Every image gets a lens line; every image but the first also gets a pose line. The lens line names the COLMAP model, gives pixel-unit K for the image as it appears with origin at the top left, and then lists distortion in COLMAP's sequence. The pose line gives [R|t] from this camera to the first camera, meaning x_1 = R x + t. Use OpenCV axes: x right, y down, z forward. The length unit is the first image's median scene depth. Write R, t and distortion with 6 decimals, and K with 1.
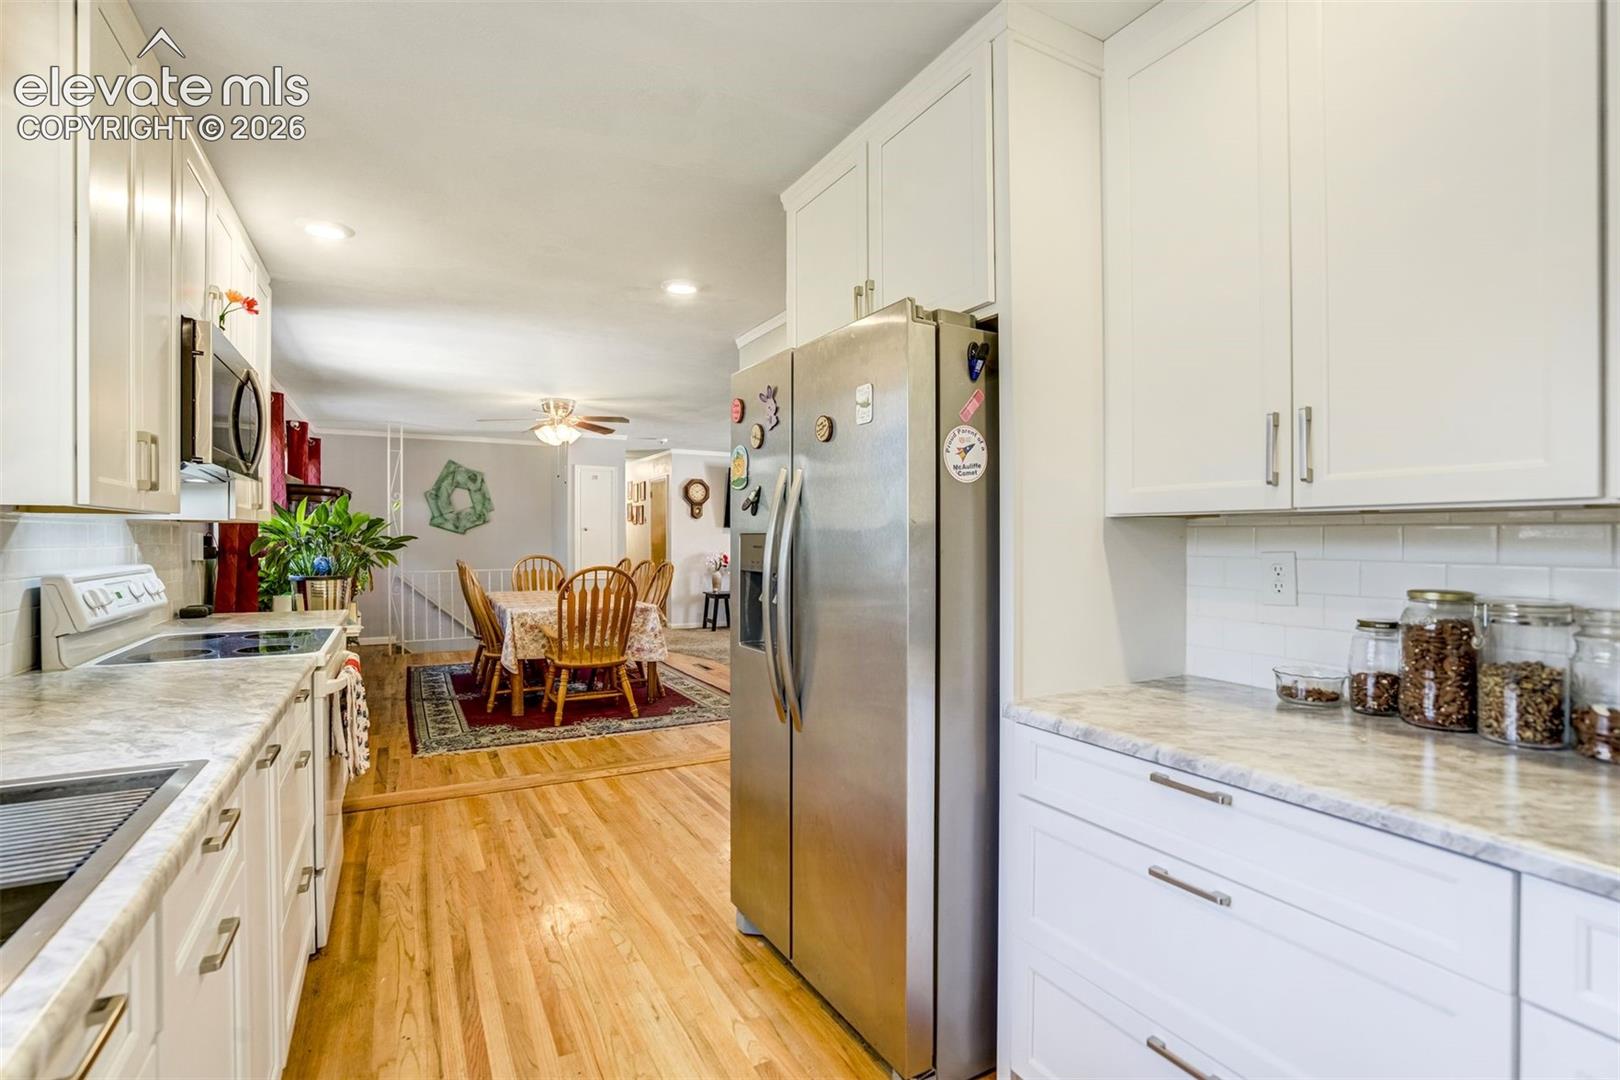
lens RADIAL K [[761.3, 0, 809.2], [0, 761.3, 545.9], [0, 0, 1]] dist [-0.066205, 0.026593]
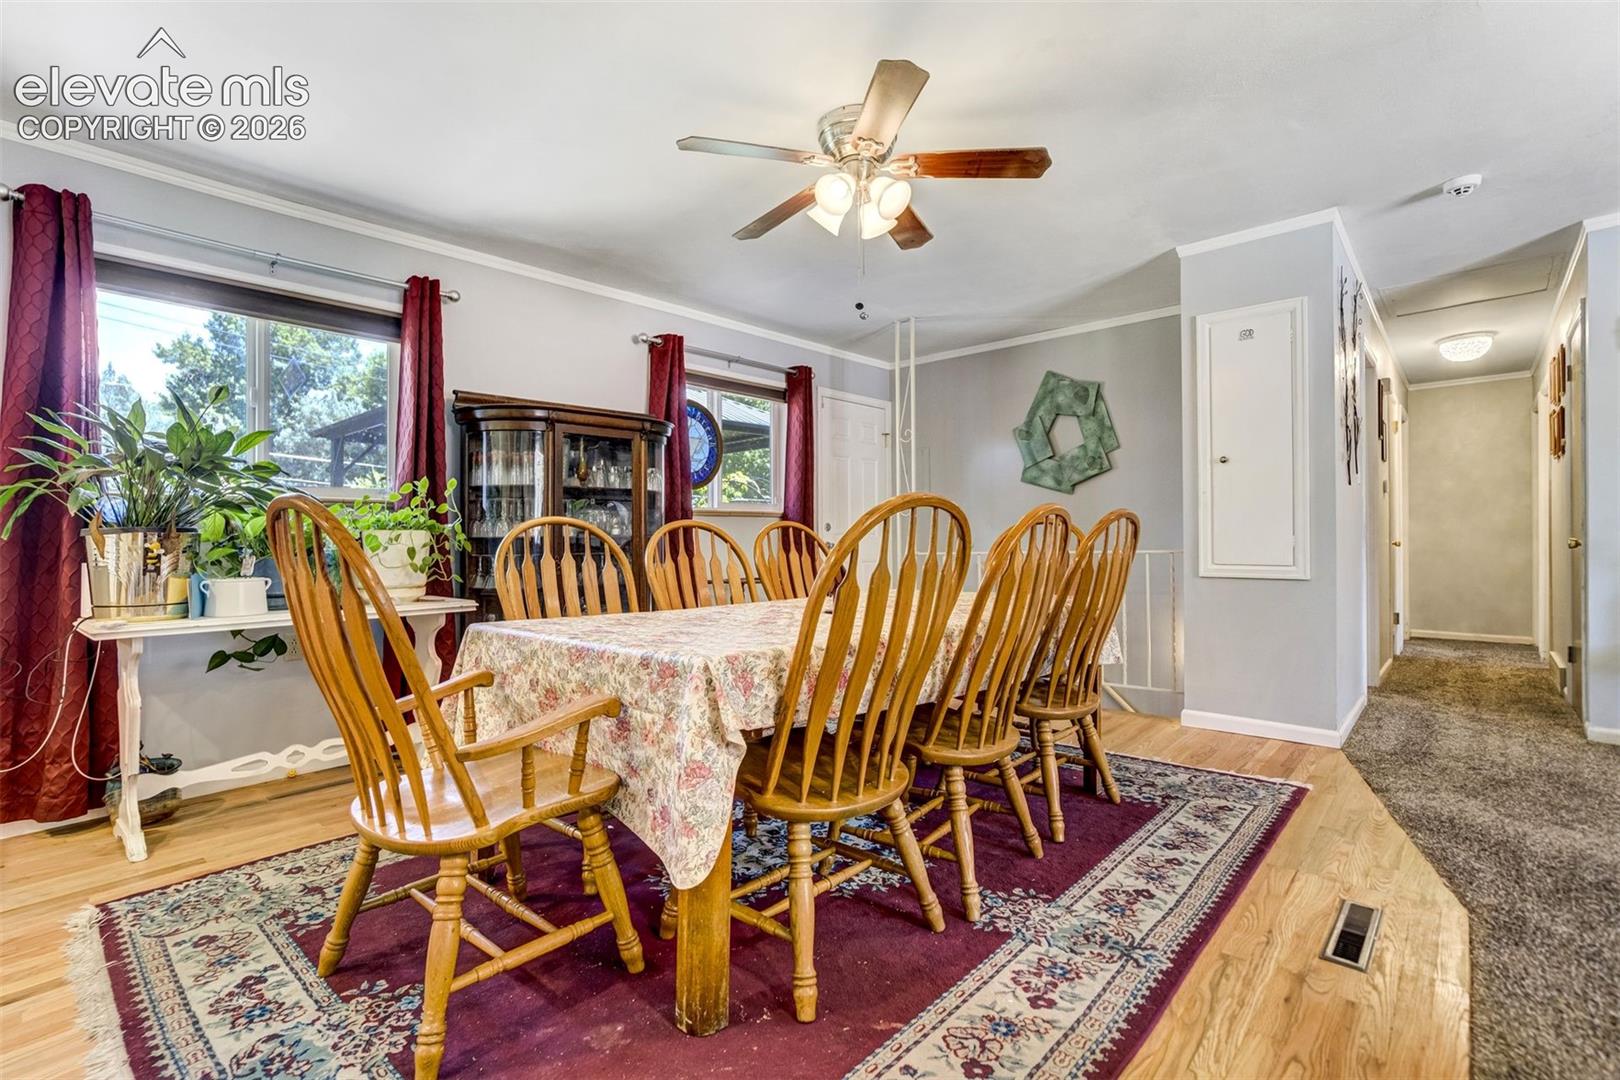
lens RADIAL K [[753.7, 0, 791.0], [0, 753.7, 543.1], [0, 0, 1]] dist [-0.027700, 0.000028]
pose [[0.302402, -0.003813, -0.953173, 0.066745], [-0.001855, 0.999988, -0.004589, 0.056731], [0.953179, 0.003155, 0.302391, 1.356445]]
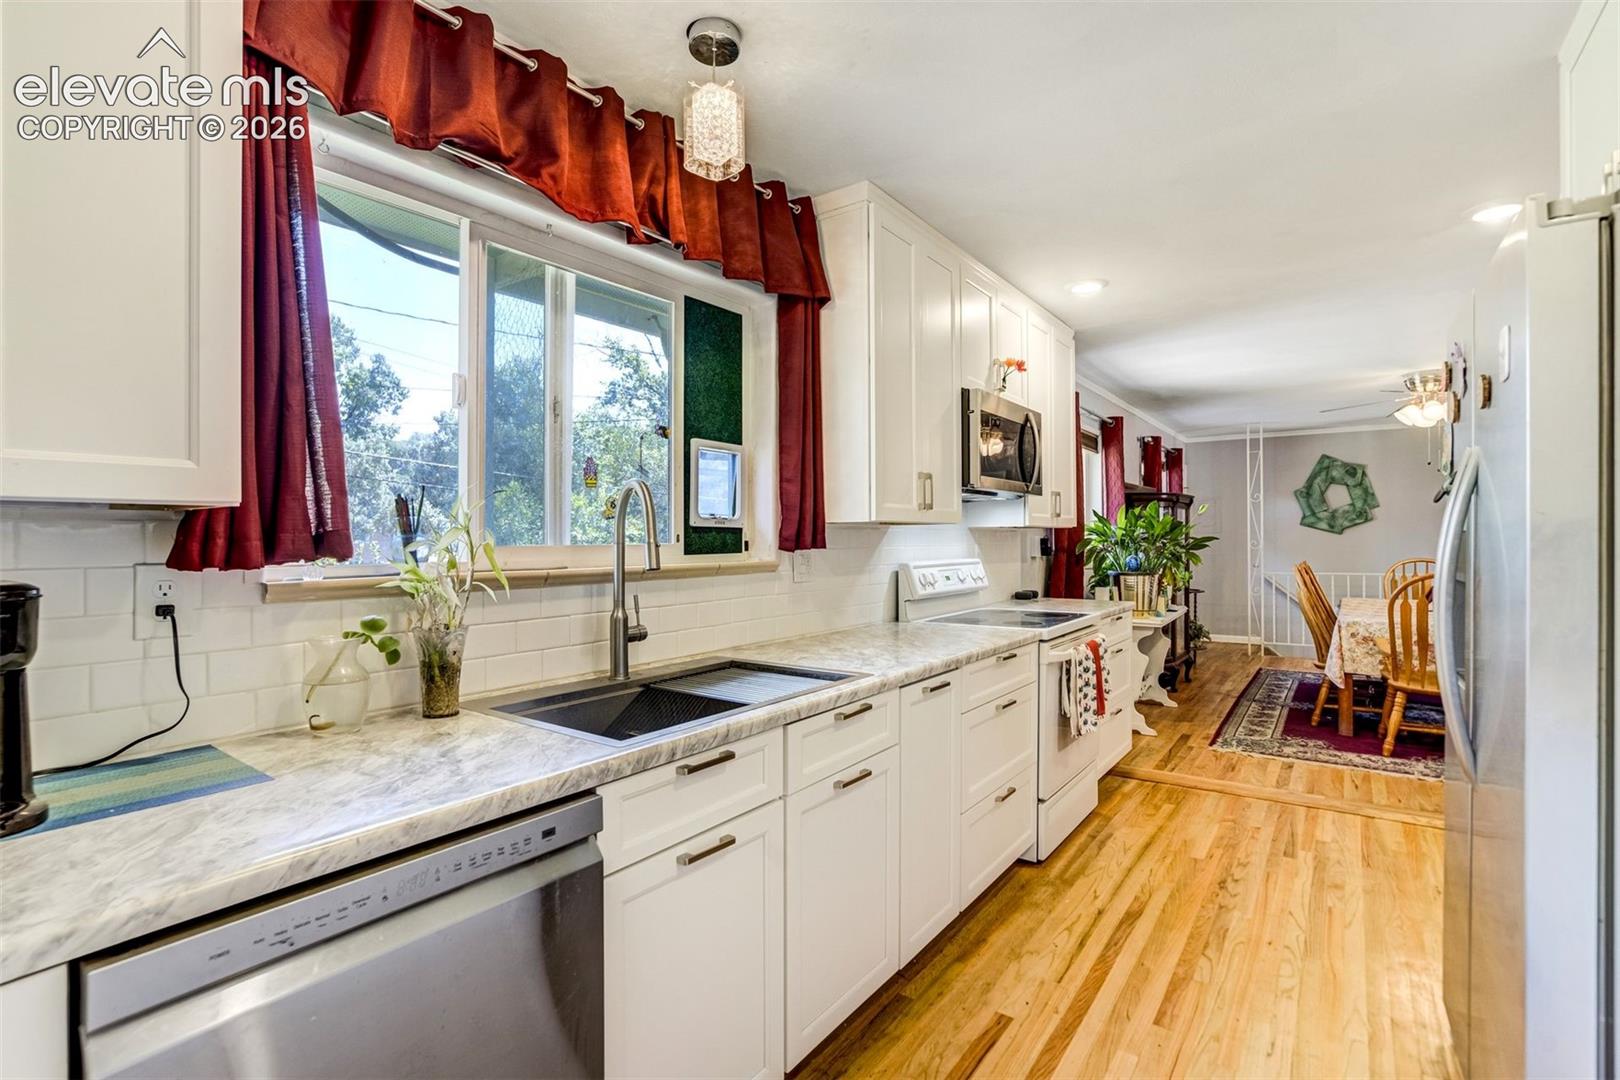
lens RADIAL K [[753.7, 0, 791.0], [0, 753.7, 543.1], [0, 0, 1]] dist [-0.027700, 0.000028]
pose [[0.414633, -0.000392, -0.909988, 0.188605], [-0.003795, 0.999990, -0.002159, -0.000375], [0.909981, 0.004349, 0.414628, 0.034510]]
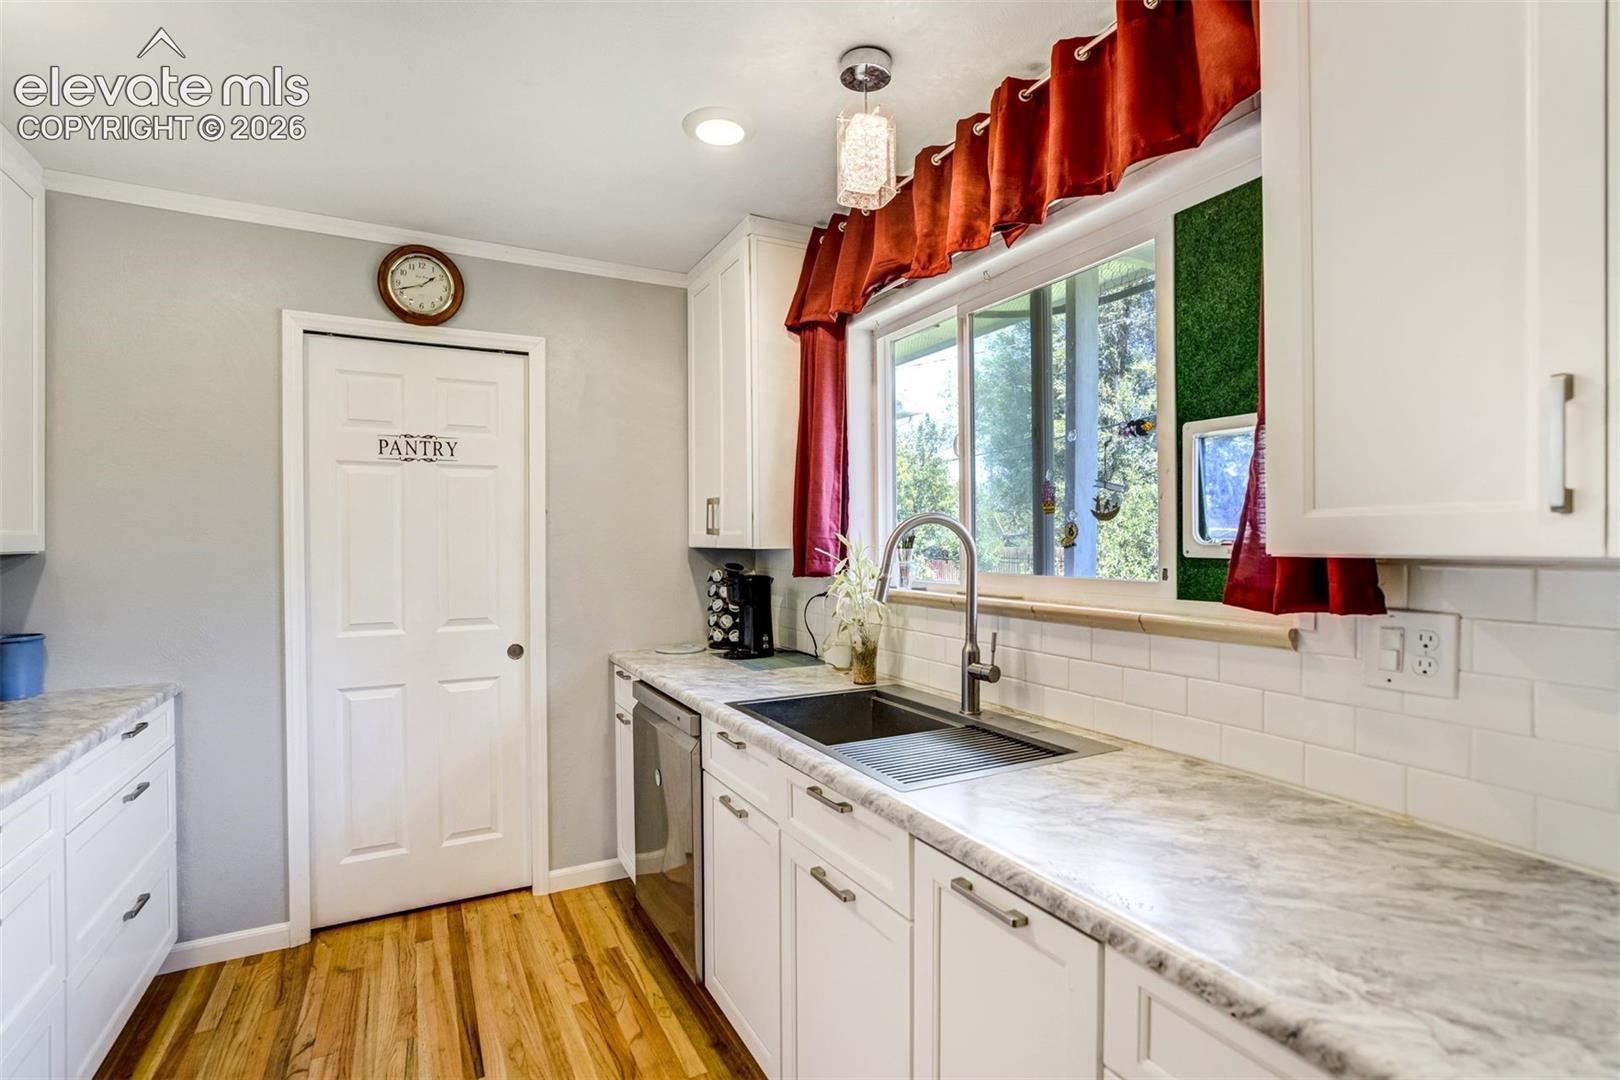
lens RADIAL K [[746.2, 0, 803.4], [0, 746.2, 548.2], [0, 0, 1]] dist [-0.046138, 0.012670]
pose [[-0.999950, -0.001245, 0.009924, -0.200904], [-0.001045, 0.999797, 0.020121, -0.027608], [-0.009947, 0.020109, -0.999748, 0.610241]]
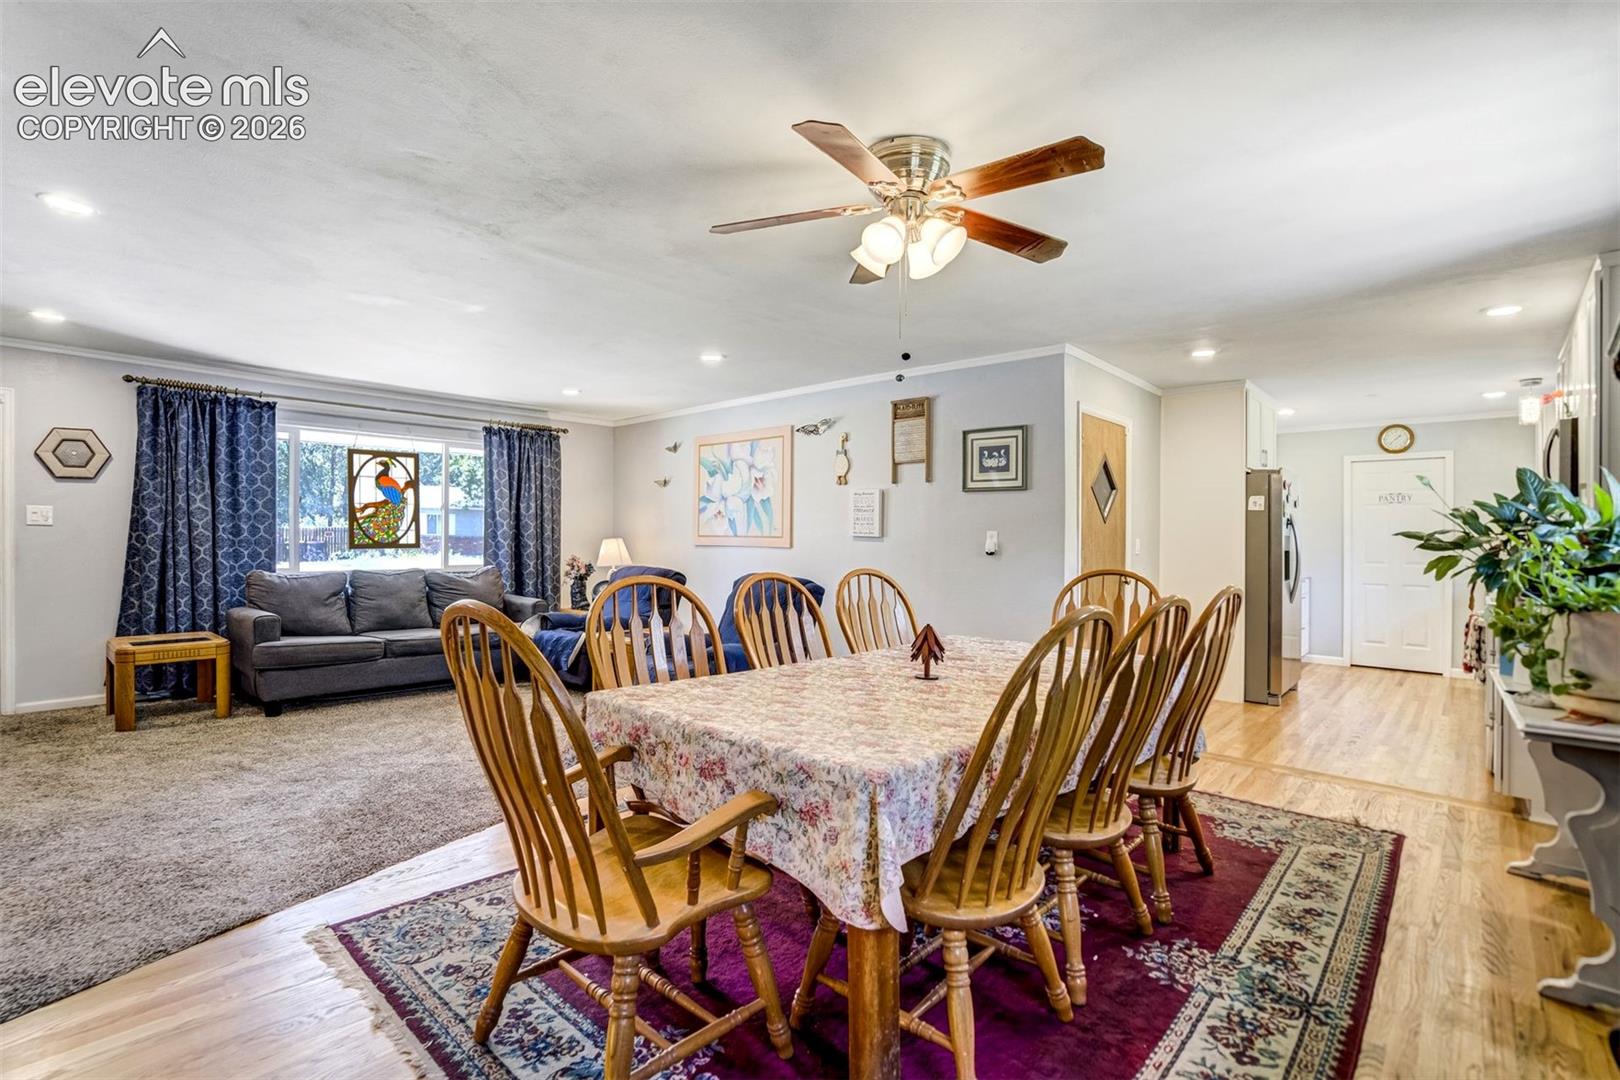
lens RADIAL K [[746.2, 0, 803.4], [0, 746.2, 548.2], [0, 0, 1]] dist [-0.046138, 0.012670]
pose [[-0.319906, -0.014134, 0.947344, -1.049728], [-0.003341, 0.999899, 0.013790, -0.003477], [-0.947443, 0.001246, -0.319921, 1.853866]]
